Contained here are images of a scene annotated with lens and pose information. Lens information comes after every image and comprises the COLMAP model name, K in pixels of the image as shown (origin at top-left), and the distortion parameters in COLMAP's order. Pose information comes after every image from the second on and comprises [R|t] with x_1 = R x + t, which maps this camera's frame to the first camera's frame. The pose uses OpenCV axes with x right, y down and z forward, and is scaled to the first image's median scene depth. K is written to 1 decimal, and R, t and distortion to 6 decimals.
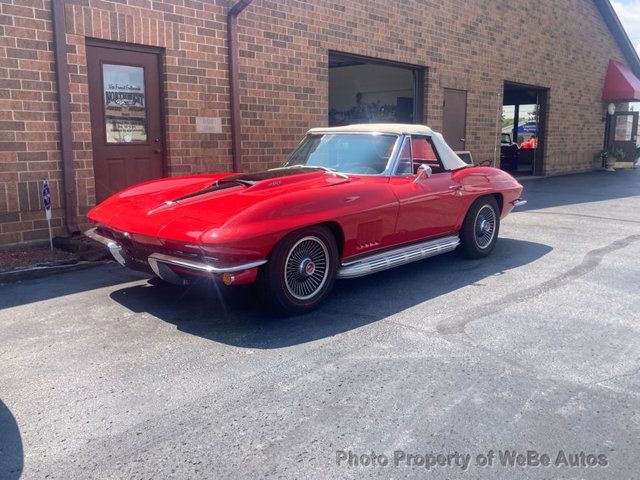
lens RADIAL K [[595.4, 0, 320.0], [0, 595.4, 240.0], [0, 0, 1]] dist [-0.004609, 0.008698]
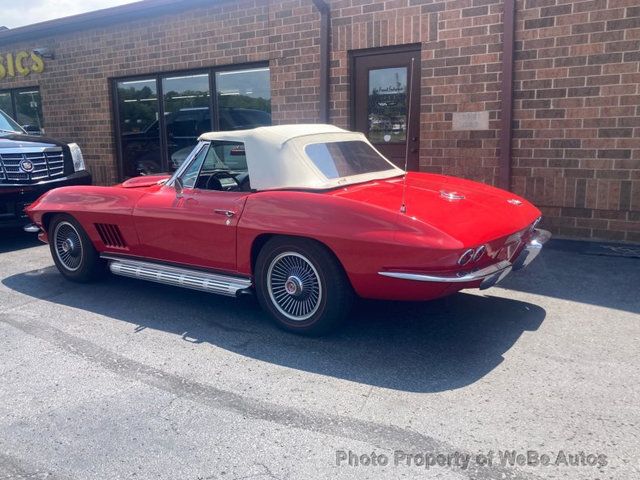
lens RADIAL K [[582.0, 0, 313.3], [0, 582.0, 242.7], [0, 0, 1]] dist [0.004756, 0.002856]
pose [[0.106006, 0.181126, -0.977730, 0.699949], [-0.148496, 0.975128, 0.164544, -0.136958], [0.983215, 0.127746, 0.130266, 0.747805]]
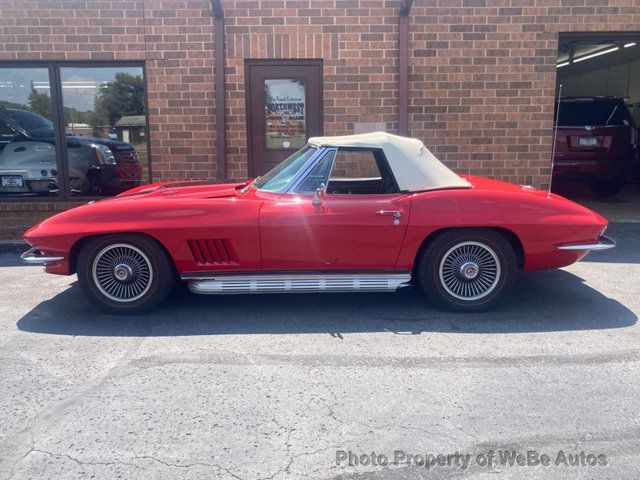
lens RADIAL K [[582.0, 0, 313.3], [0, 582.0, 242.7], [0, 0, 1]] dist [0.004756, 0.002856]
pose [[0.665841, 0.130952, -0.734512, 0.539590], [-0.117089, 0.990618, 0.070469, -0.067657], [0.736849, 0.039082, 0.674927, 0.294986]]
